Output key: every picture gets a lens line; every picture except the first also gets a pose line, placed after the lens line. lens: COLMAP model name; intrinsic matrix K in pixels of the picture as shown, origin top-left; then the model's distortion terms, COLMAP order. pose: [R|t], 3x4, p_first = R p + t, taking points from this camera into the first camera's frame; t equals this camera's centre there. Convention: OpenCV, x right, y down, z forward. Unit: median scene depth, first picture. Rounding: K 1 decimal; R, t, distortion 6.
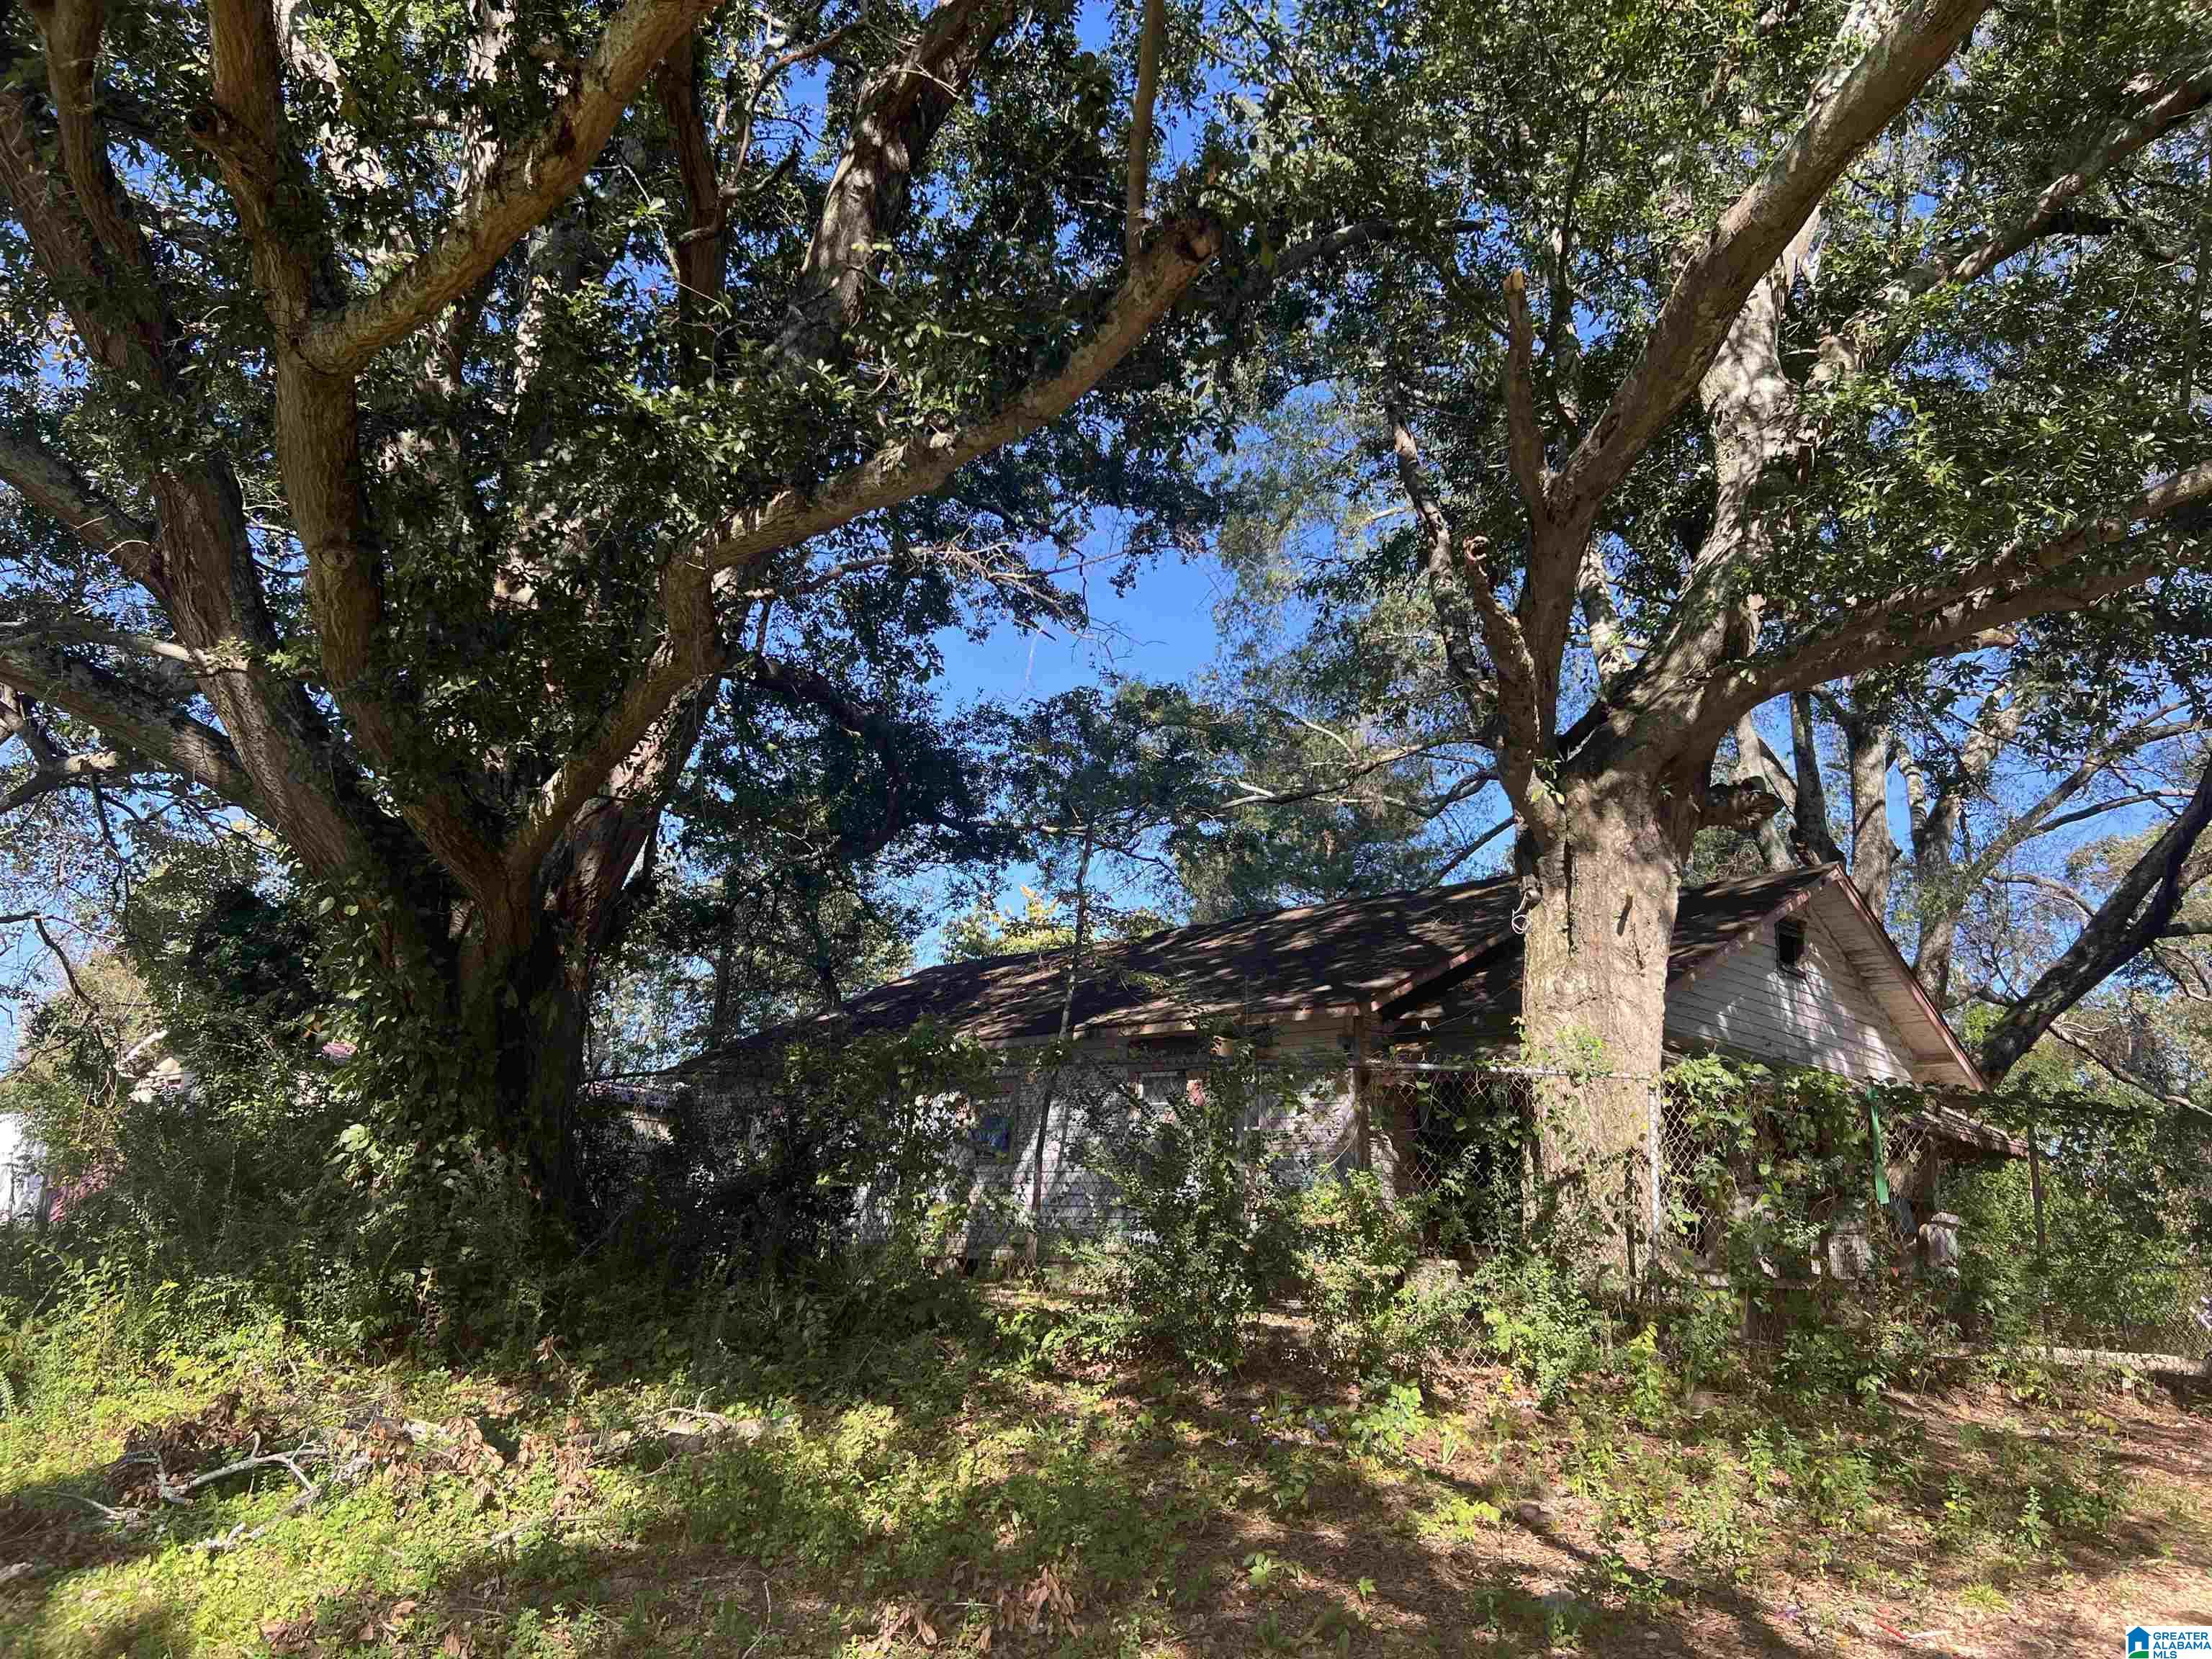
lens RADIAL K [[1657.7, 0, 1105.7], [0, 1657.7, 833.6], [0, 0, 1]] dist [0.063056, -0.076841]
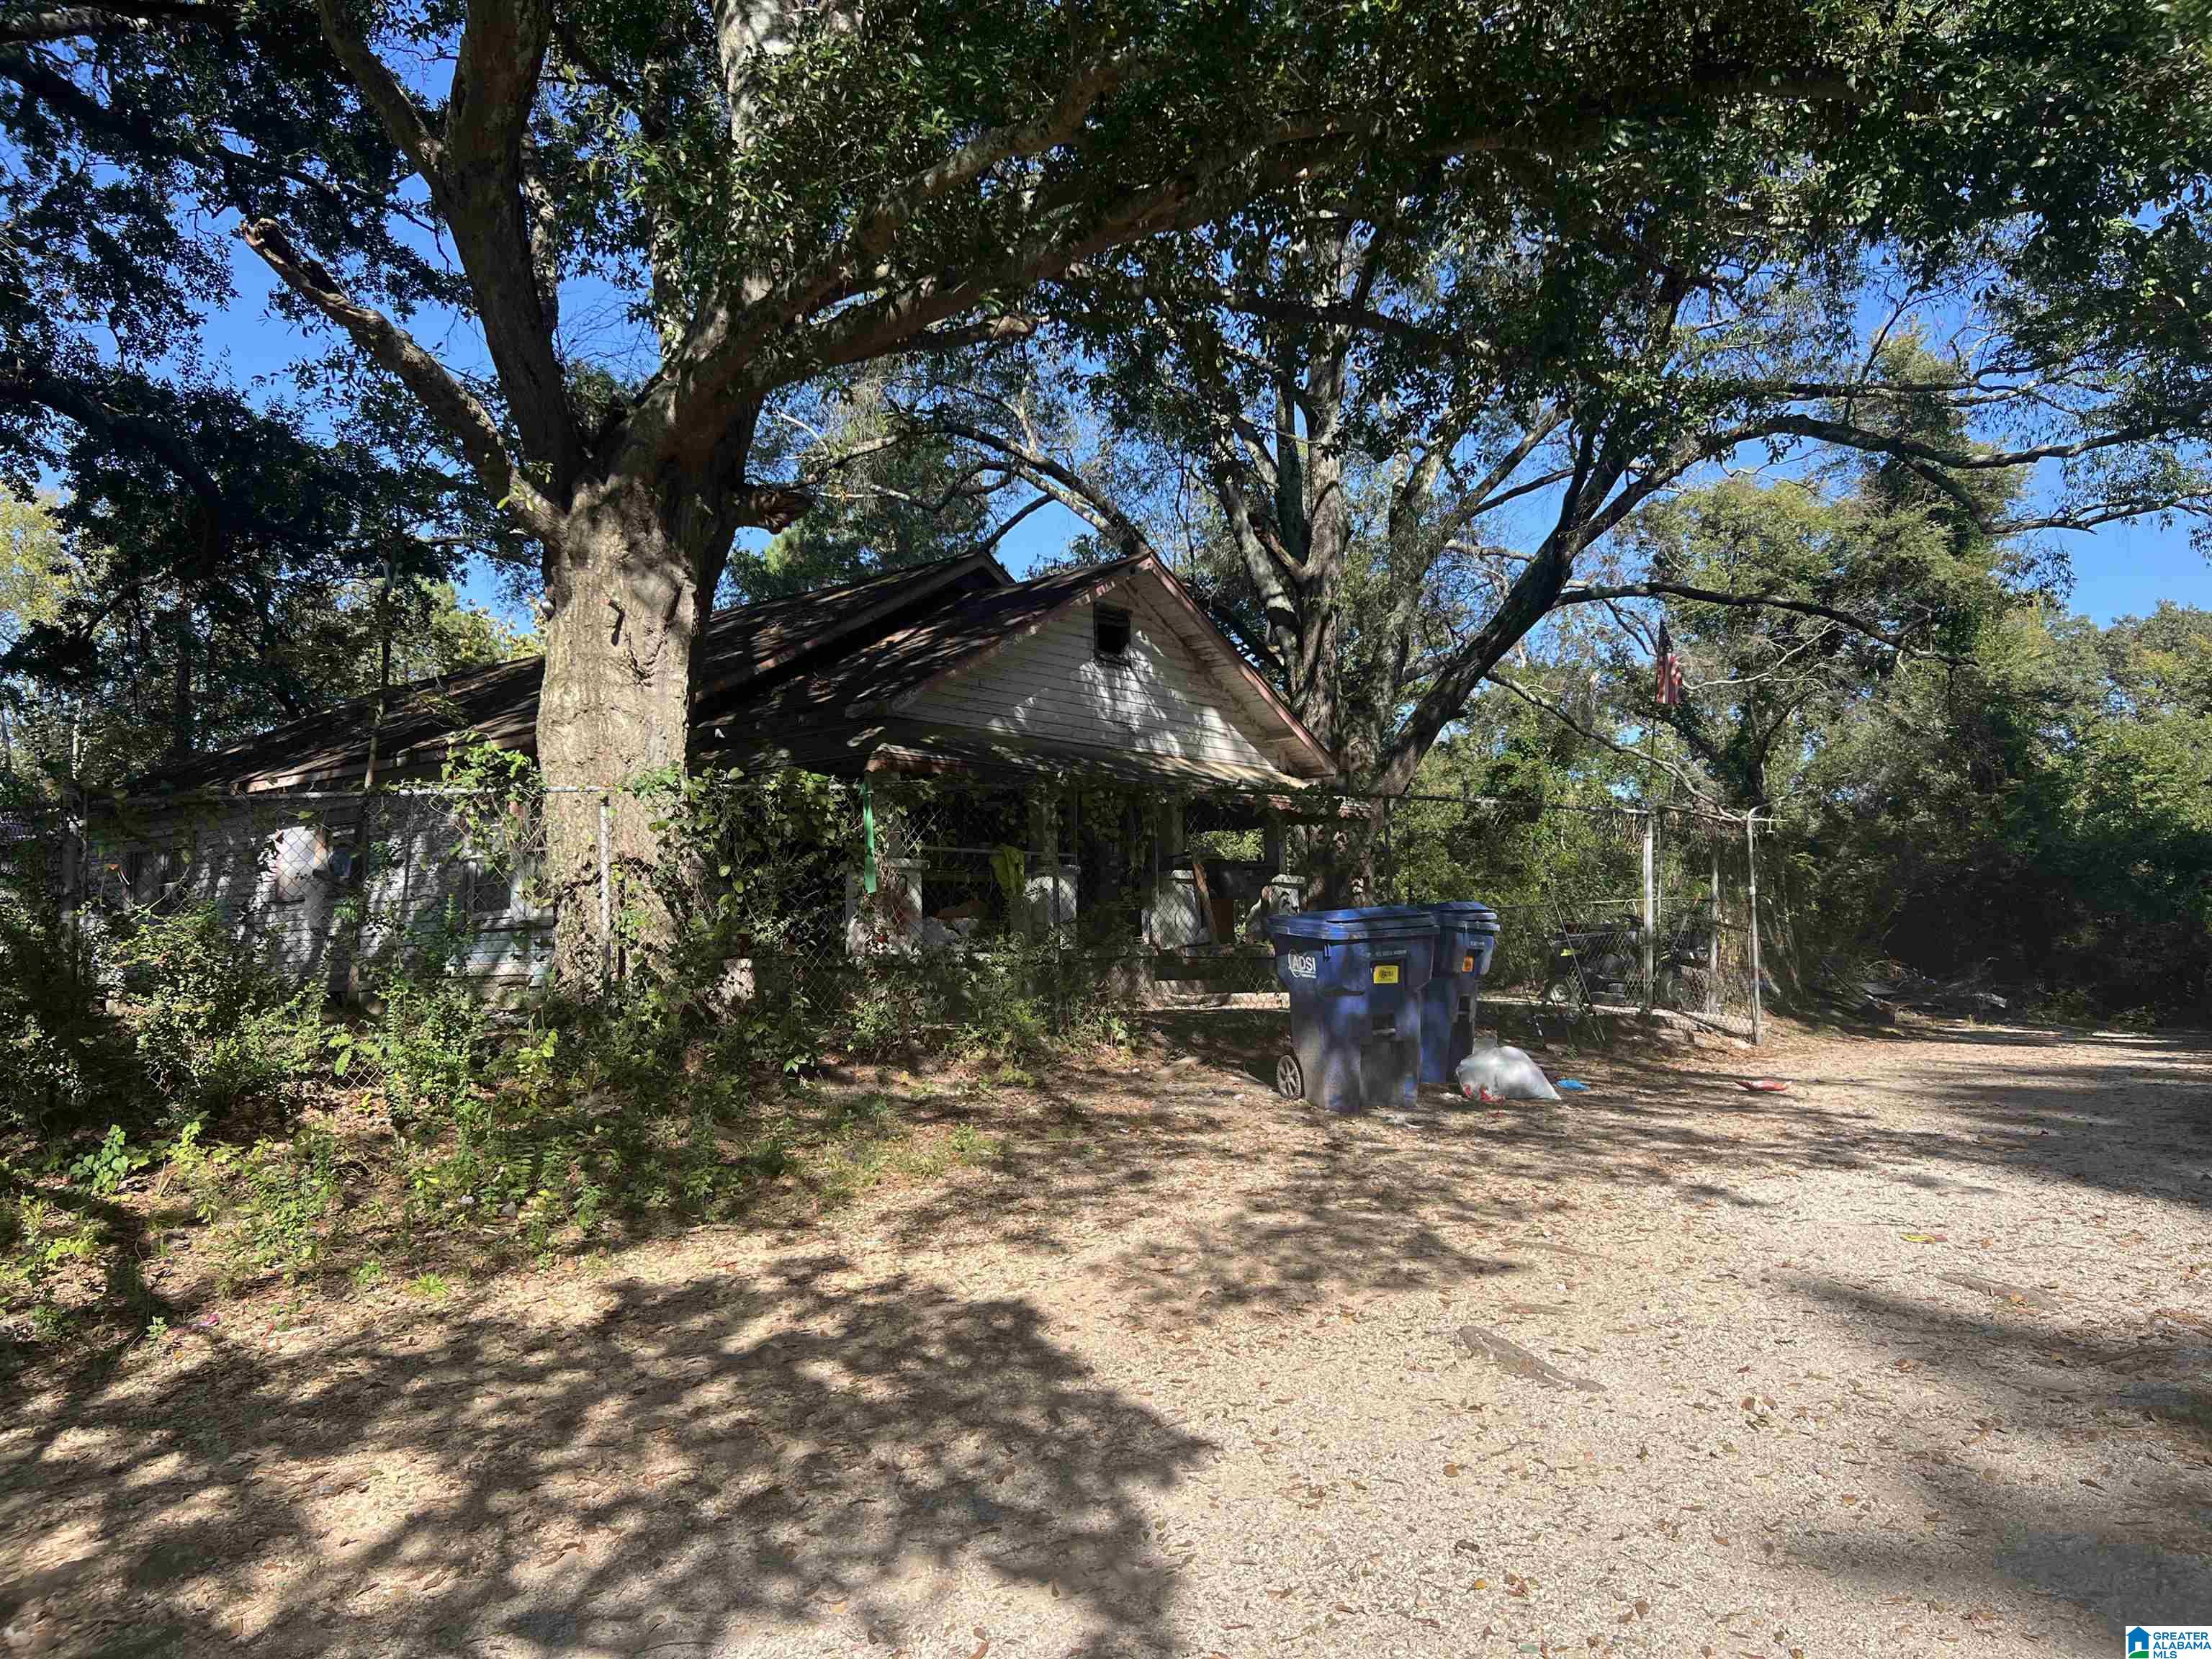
lens RADIAL K [[1657.7, 0, 1108.2], [0, 1657.7, 828.7], [0, 0, 1]] dist [0.063056, -0.076841]
pose [[0.984555, -0.064298, 0.162843, 0.359303], [0.034193, 0.982827, 0.181335, -0.001358], [-0.171706, -0.172966, 0.969845, -0.018316]]
